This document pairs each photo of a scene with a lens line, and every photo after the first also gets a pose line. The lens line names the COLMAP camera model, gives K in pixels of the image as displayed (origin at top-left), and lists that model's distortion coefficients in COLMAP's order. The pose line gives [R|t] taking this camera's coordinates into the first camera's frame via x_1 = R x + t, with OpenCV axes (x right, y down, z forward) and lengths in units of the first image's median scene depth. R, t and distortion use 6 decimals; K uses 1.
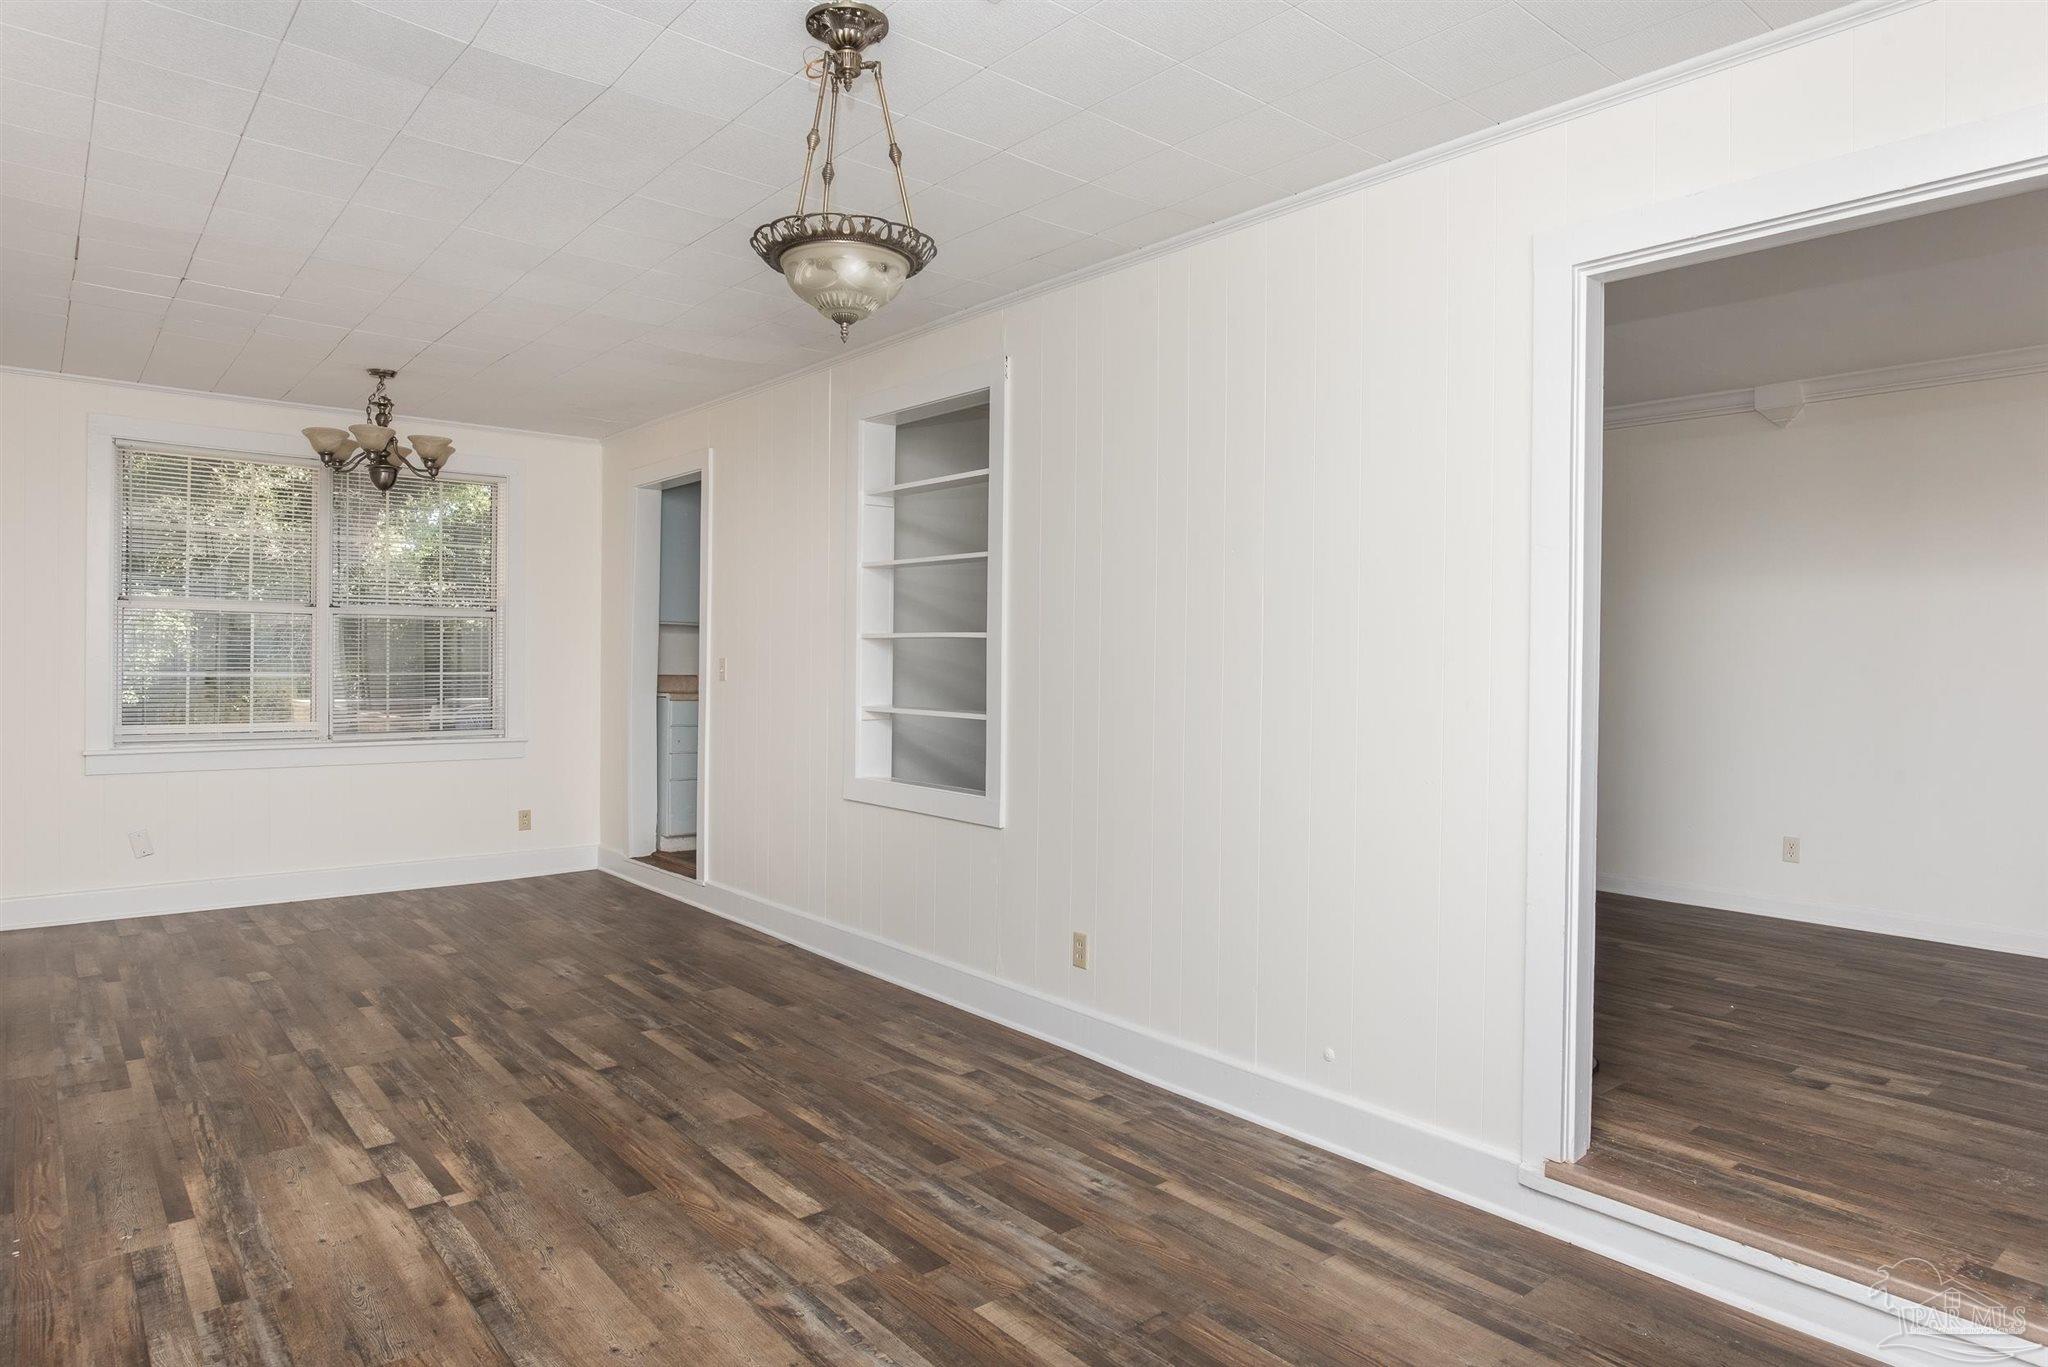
lens RADIAL K [[1244.1, 0, 1024.0], [0, 1244.1, 683.5], [0, 0, 1]] dist [-0.004342, -0.001165]
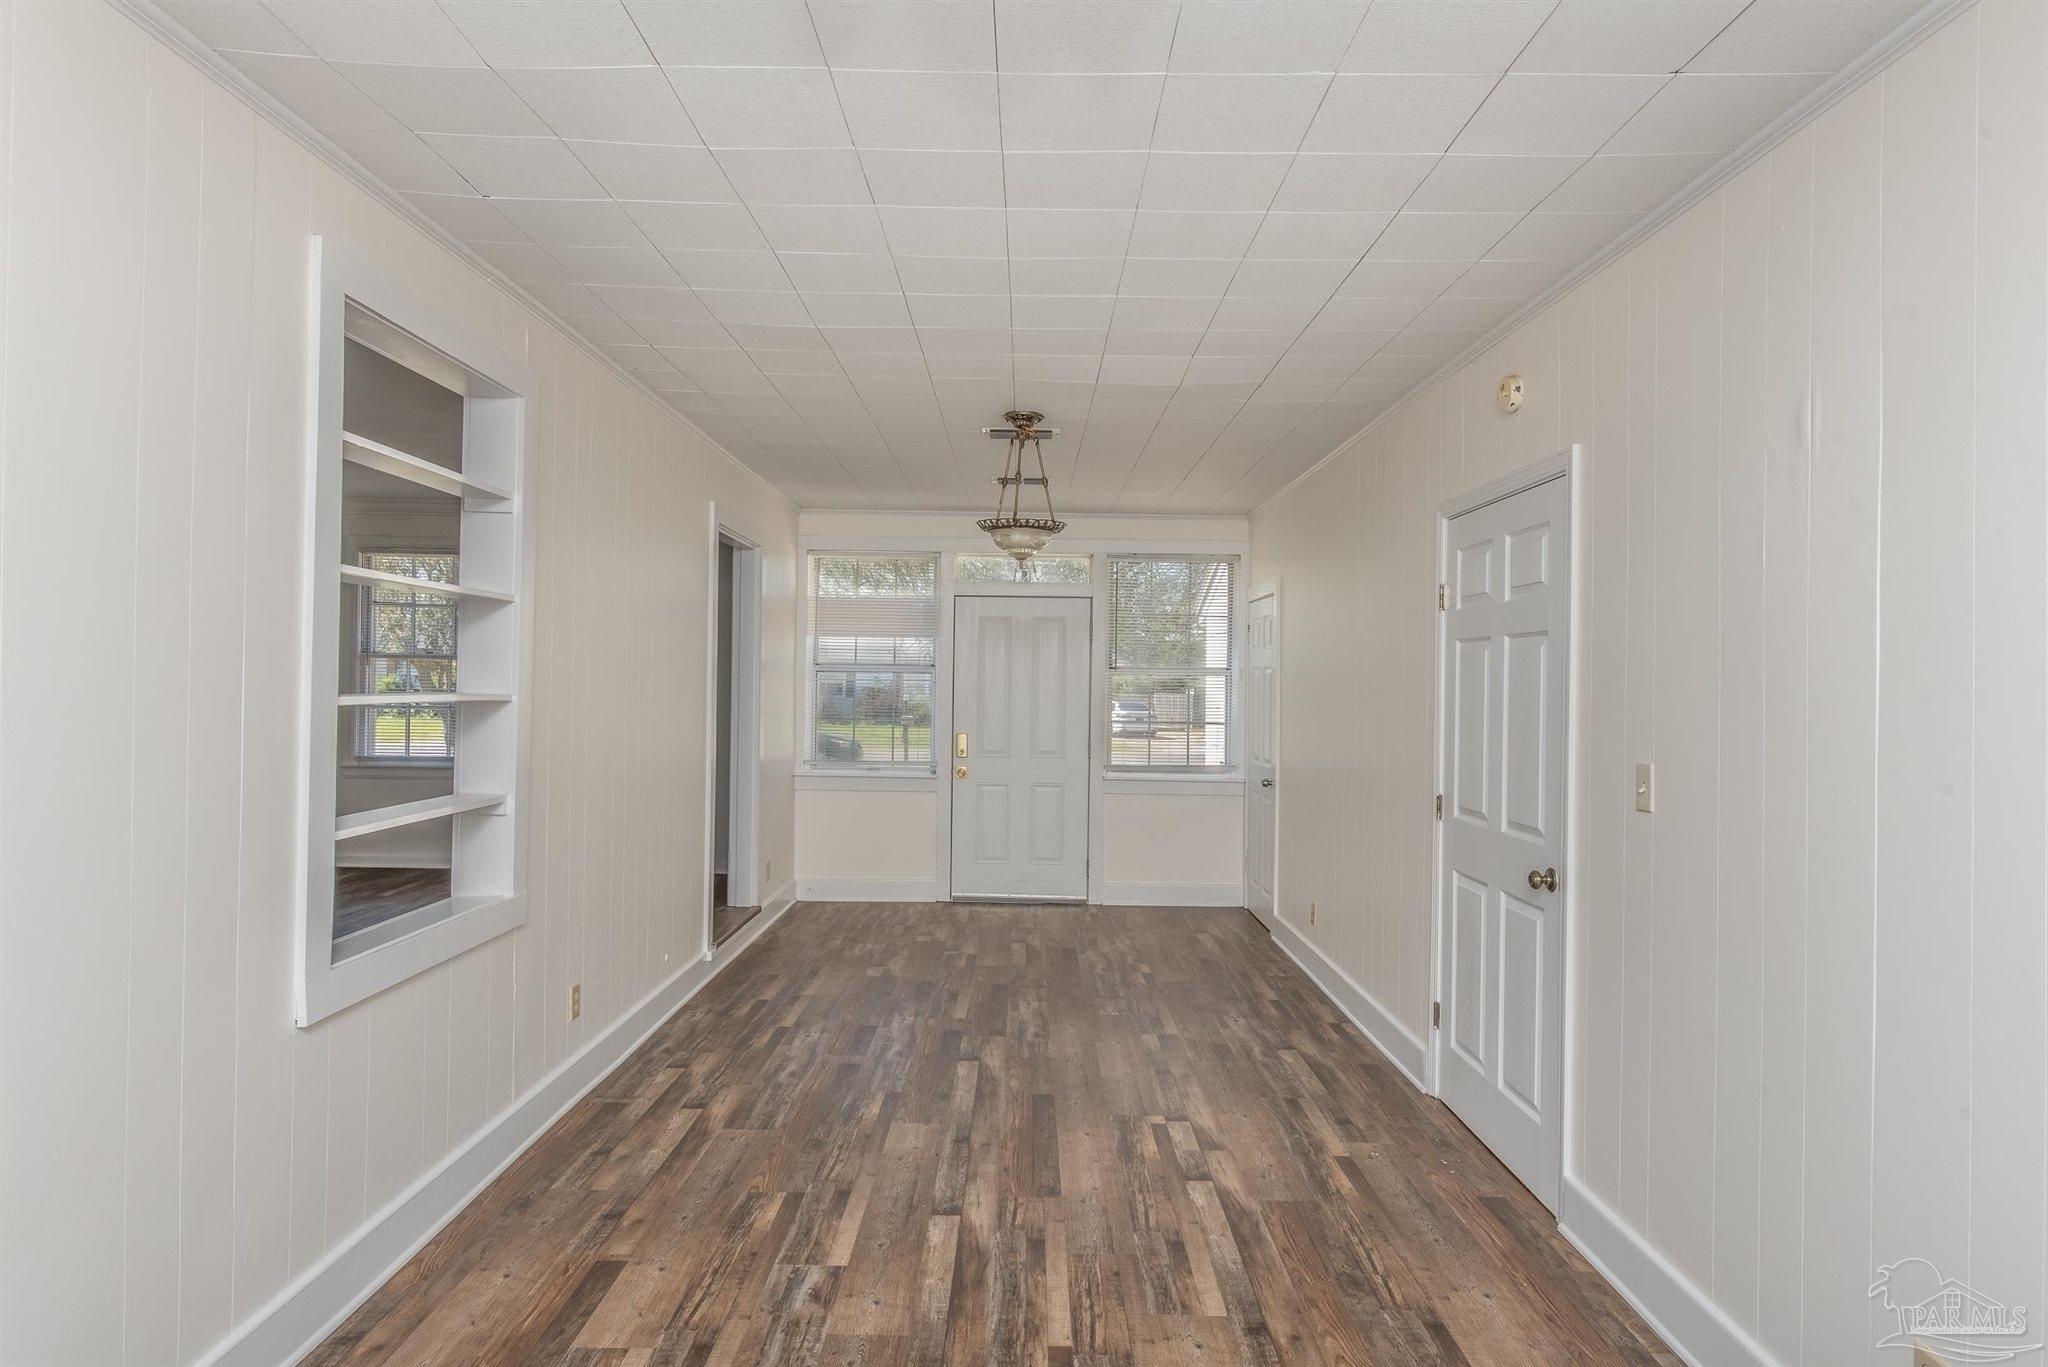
lens RADIAL K [[1167.8, 0, 1024.0], [0, 1167.8, 683.5], [0, 0, 1]] dist [0.000246, -0.000035]
pose [[-0.773101, -0.021501, 0.633919, -1.023302], [-0.009866, 0.999712, 0.021876, -0.077800], [-0.634207, 0.010659, -0.773090, 1.857244]]
